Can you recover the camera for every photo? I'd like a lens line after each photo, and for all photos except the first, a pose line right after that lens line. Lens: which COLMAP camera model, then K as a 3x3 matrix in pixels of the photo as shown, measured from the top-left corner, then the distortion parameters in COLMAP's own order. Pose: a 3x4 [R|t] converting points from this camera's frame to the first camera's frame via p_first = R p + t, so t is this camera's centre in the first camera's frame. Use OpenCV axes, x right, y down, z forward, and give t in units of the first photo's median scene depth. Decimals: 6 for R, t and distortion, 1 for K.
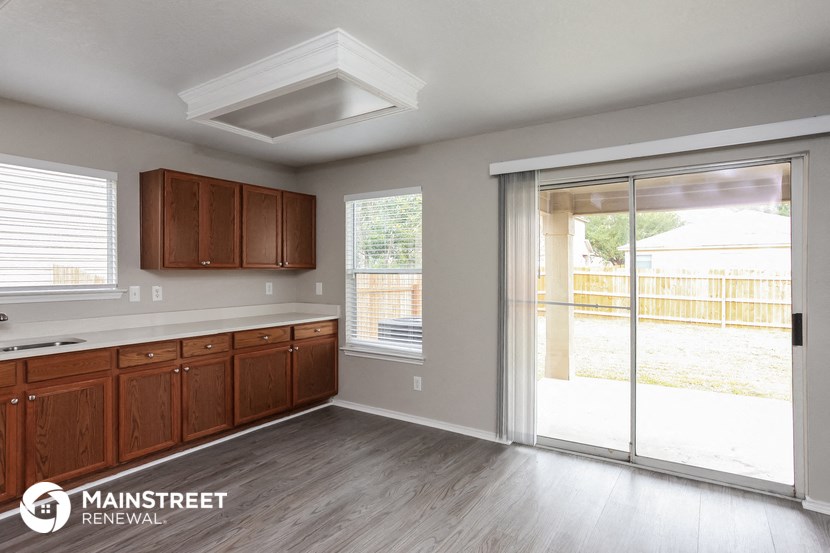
lens RADIAL K [[470.5, 0, 412.5], [0, 470.5, 275.0], [0, 0, 1]] dist [-0.010469, 0.005540]
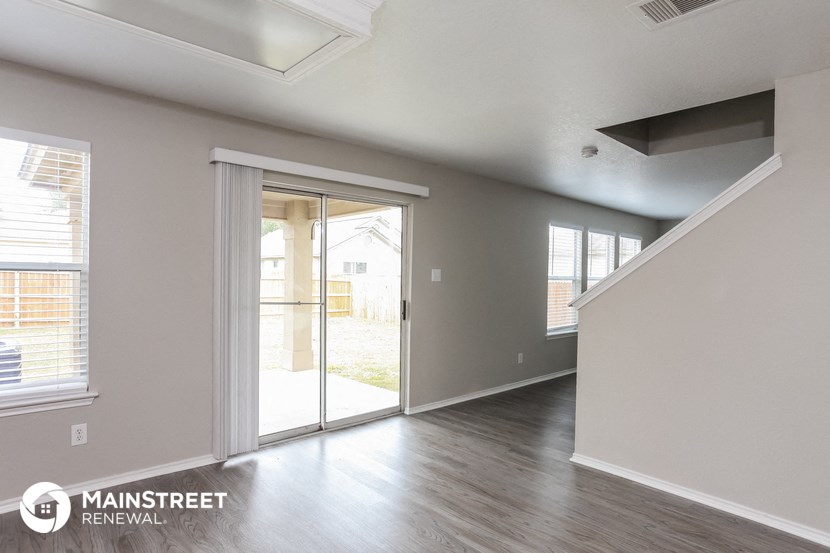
lens RADIAL K [[470.5, 0, 413.4], [0, 470.5, 282.5], [0, 0, 1]] dist [-0.010469, 0.005540]
pose [[0.244569, -0.008641, 0.969593, -0.631195], [-0.015874, 0.999791, 0.012914, -0.003935], [-0.969502, -0.018550, 0.244381, 0.454399]]
